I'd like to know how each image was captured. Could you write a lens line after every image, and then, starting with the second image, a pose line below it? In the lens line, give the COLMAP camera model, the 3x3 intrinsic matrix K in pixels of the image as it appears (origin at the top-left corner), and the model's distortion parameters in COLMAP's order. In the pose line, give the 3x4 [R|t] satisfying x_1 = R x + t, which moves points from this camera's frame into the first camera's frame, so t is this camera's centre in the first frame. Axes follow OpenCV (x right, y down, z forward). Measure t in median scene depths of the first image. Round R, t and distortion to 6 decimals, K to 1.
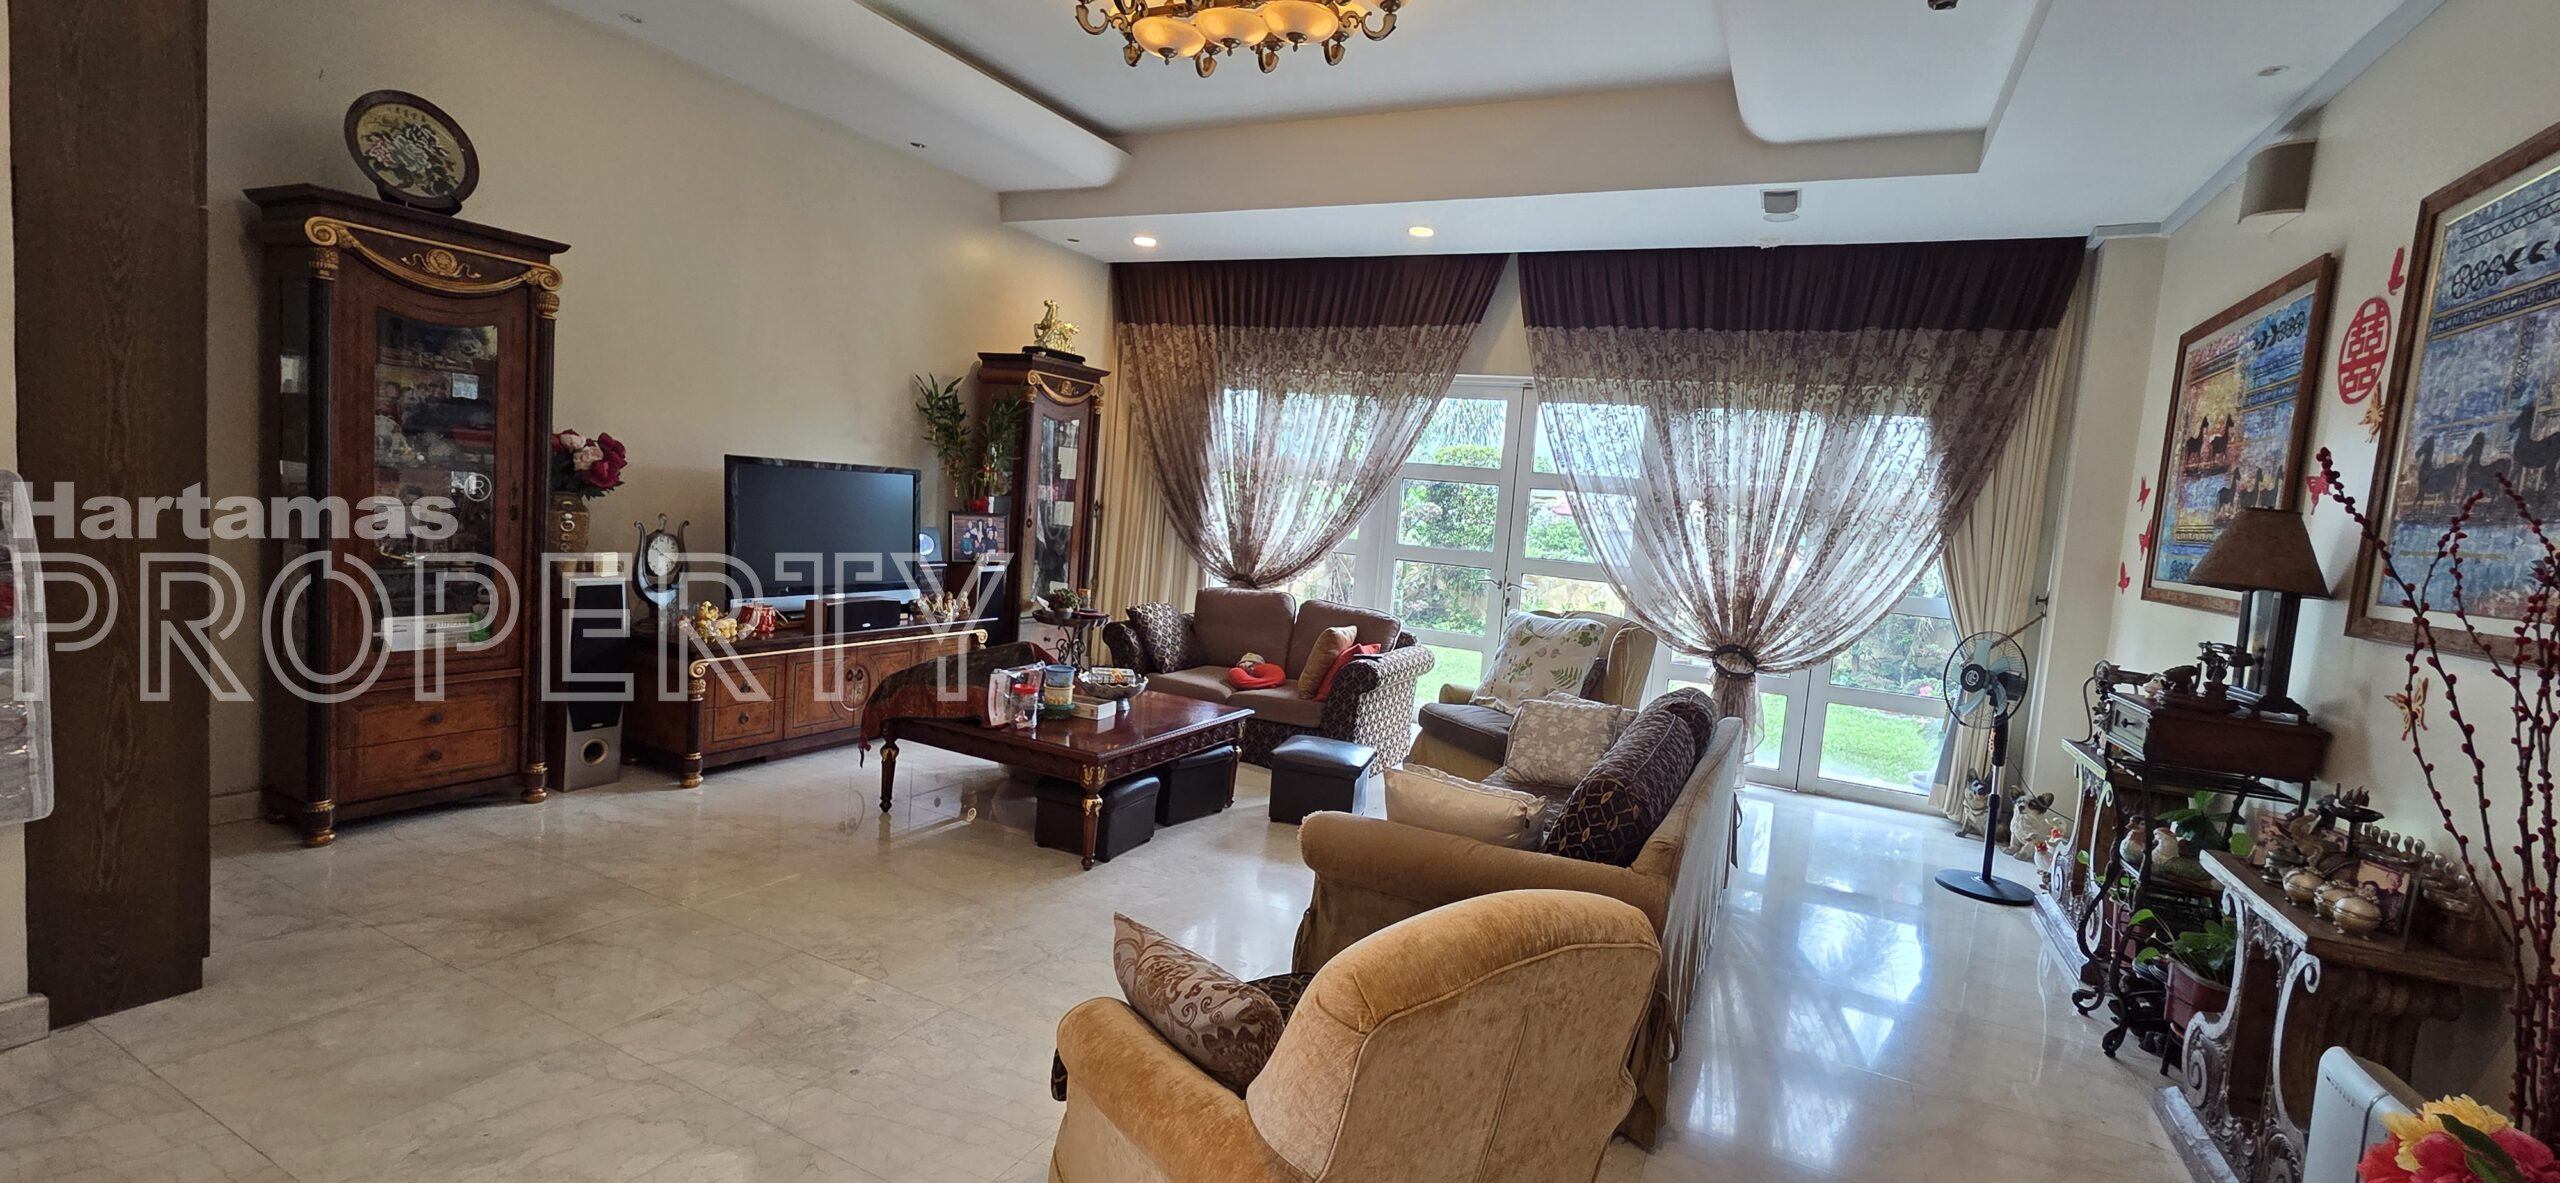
lens RADIAL K [[1055.6, 0, 1287.6], [0, 1055.6, 591.3], [0, 0, 1]] dist [-0.001306, 0.001136]
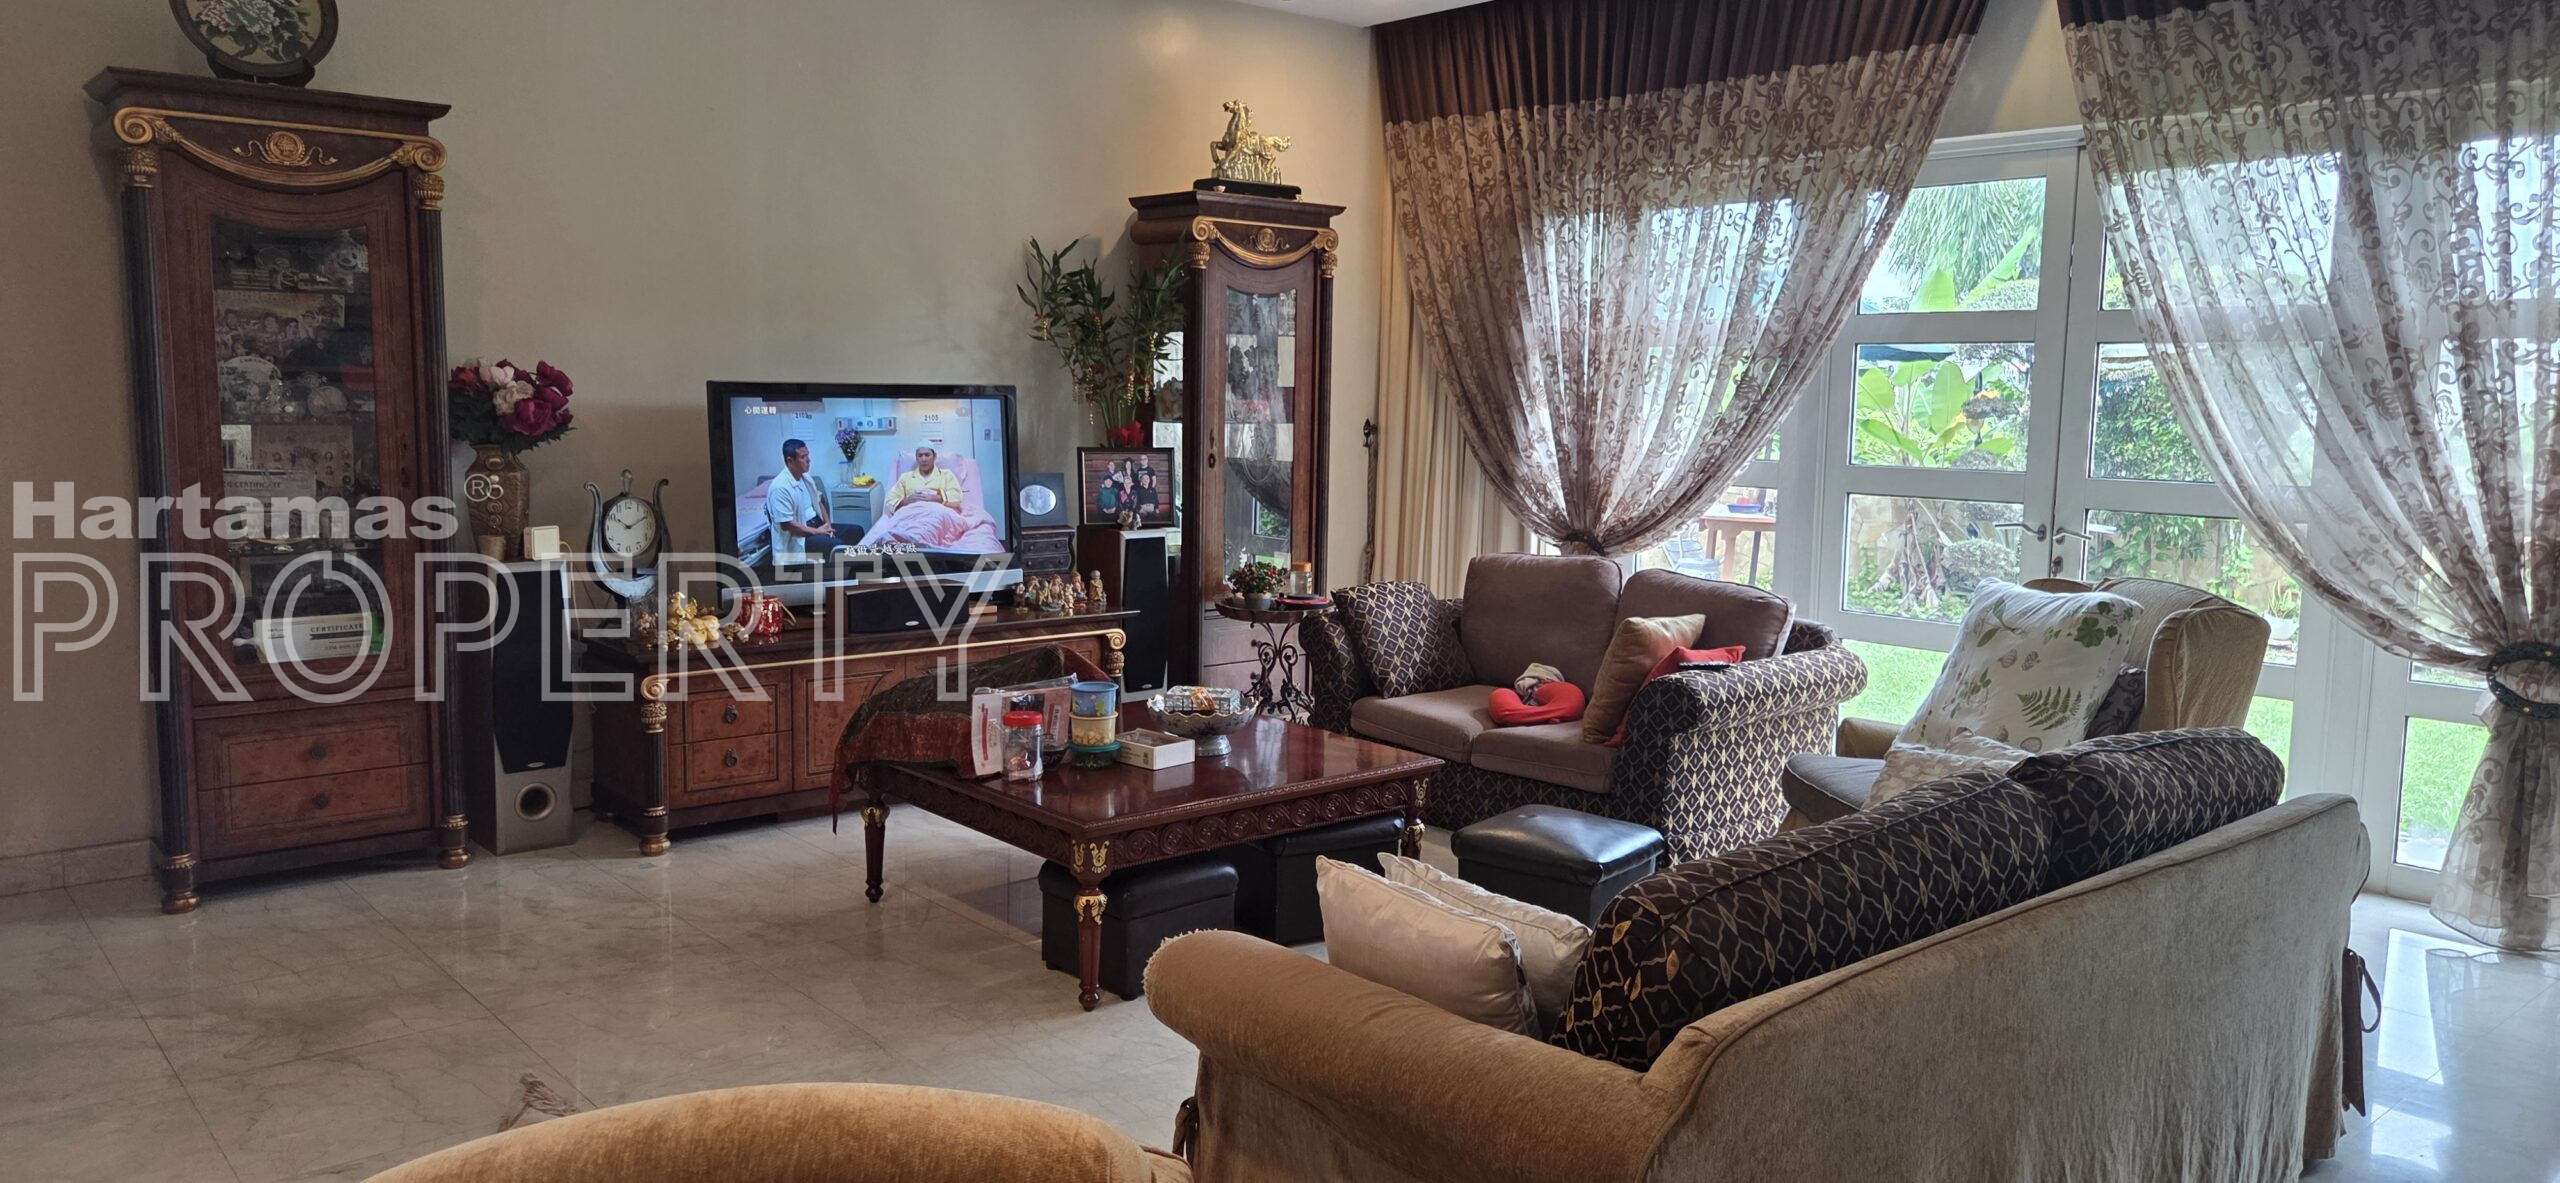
lens RADIAL K [[1709.9, 0, 1289.3], [0, 1709.9, 589.3], [0, 0, 1]] dist [0.053093, -0.025930]
pose [[0.922708, -0.021221, -0.384915, 0.245248], [0.024875, 0.999680, 0.004516, 0.011641], [0.384696, -0.013742, 0.922941, 0.091159]]
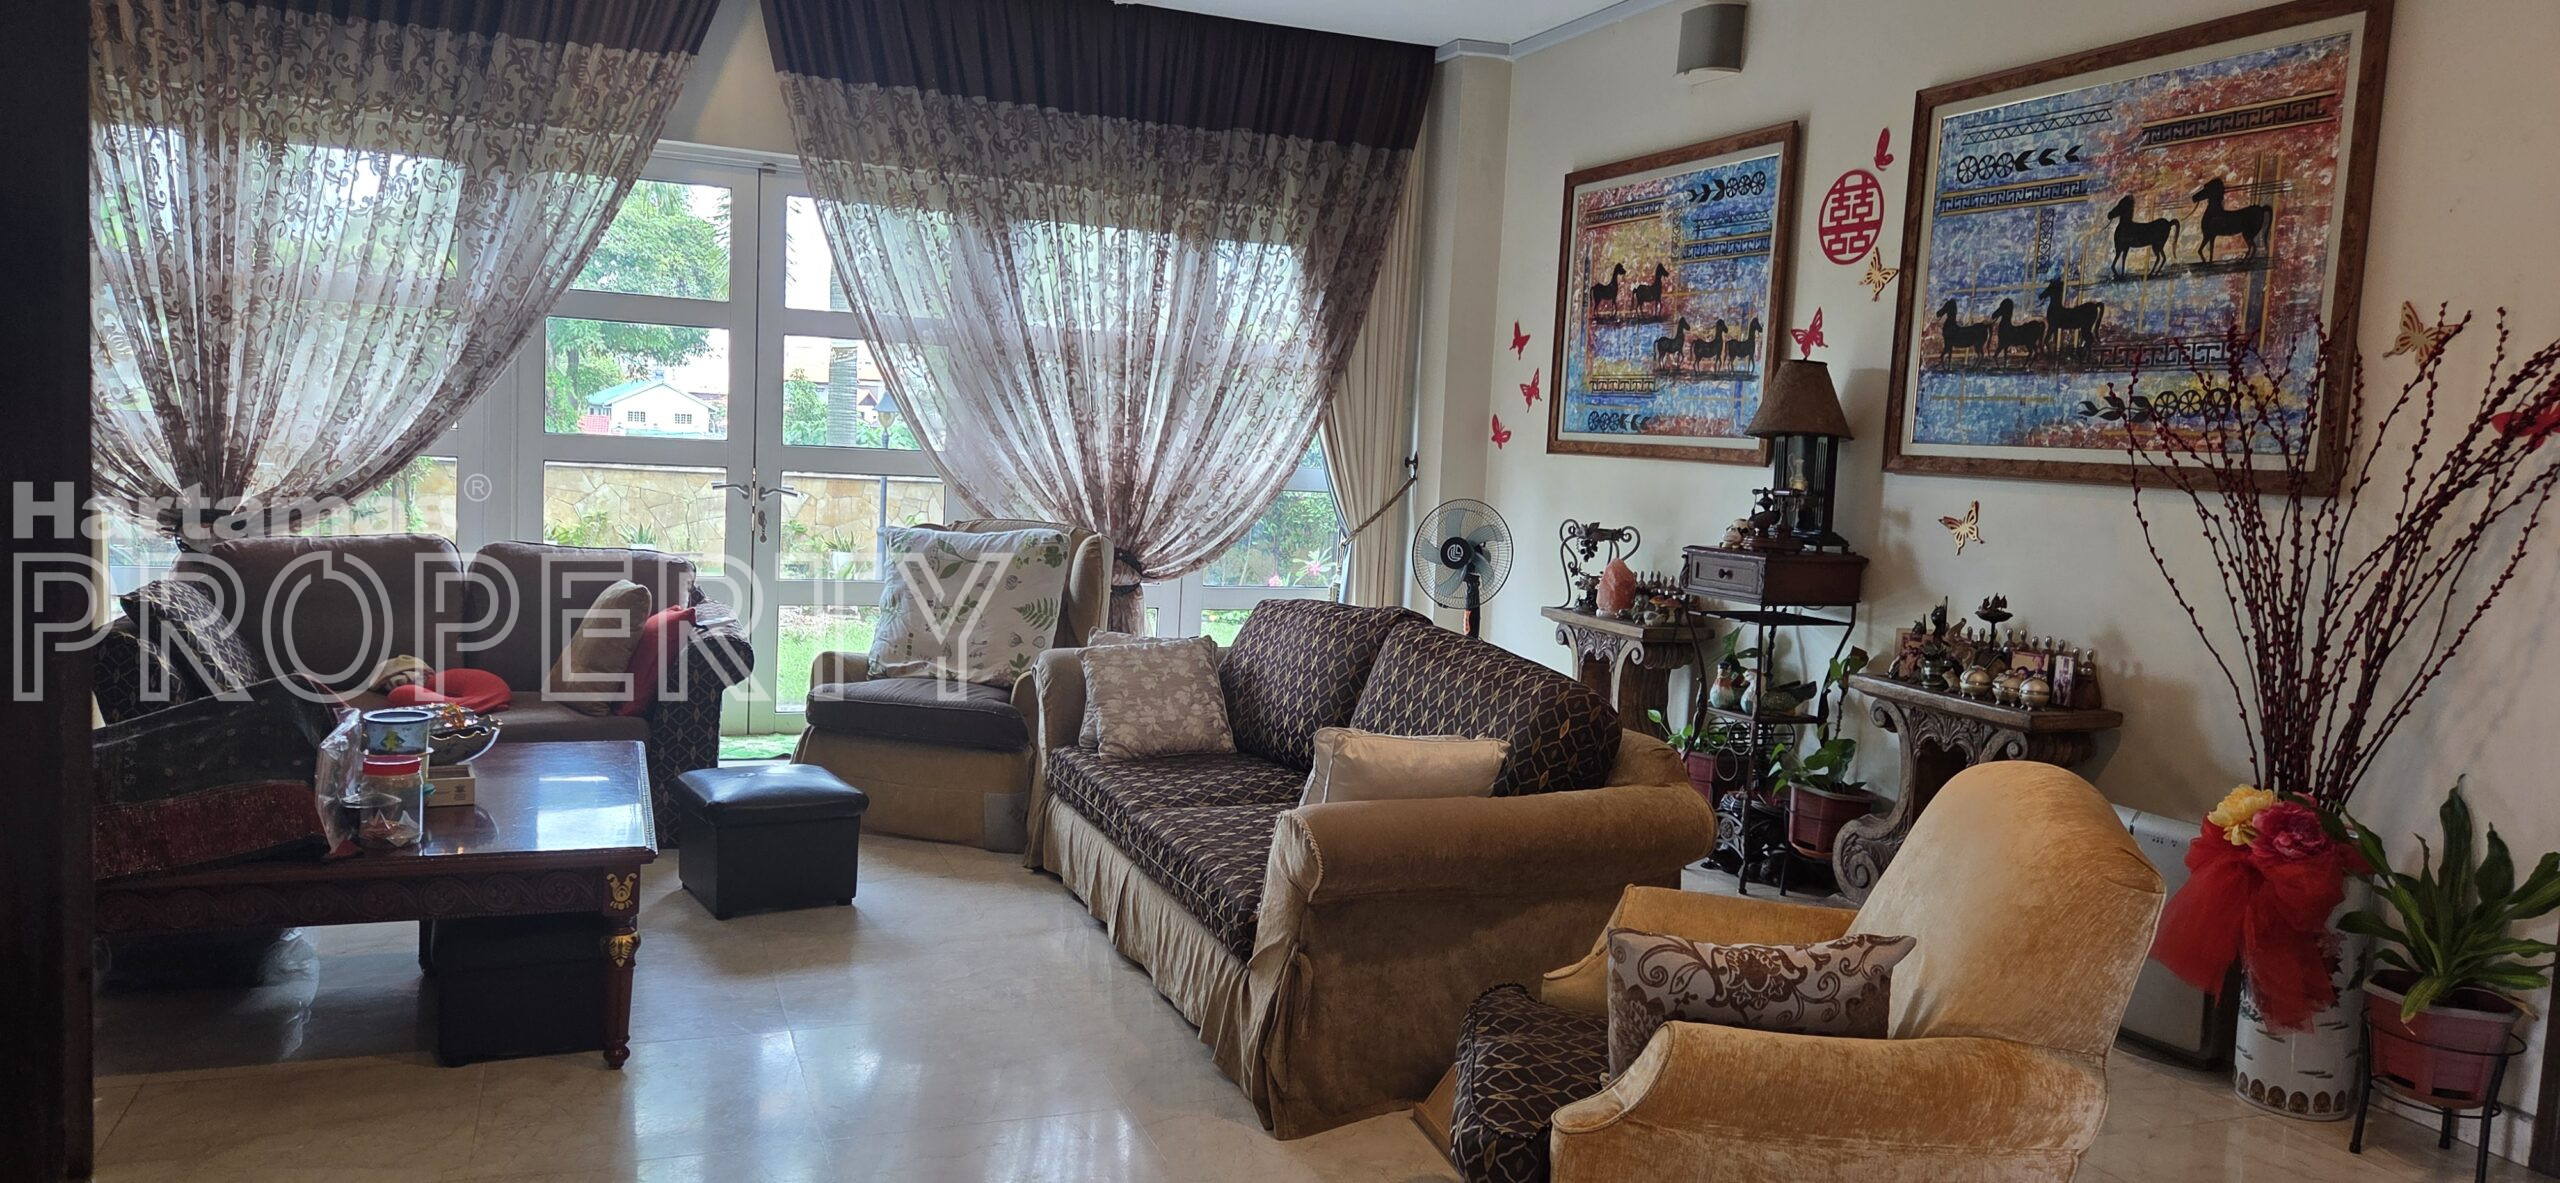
lens RADIAL K [[1709.9, 0, 1294.1], [0, 1709.9, 582.7], [0, 0, 1]] dist [0.053093, -0.025930]
pose [[0.667956, -0.113155, 0.735548, -0.435637], [0.070511, 0.993549, 0.088814, -0.026557], [-0.740853, -0.007460, 0.671626, 0.118131]]
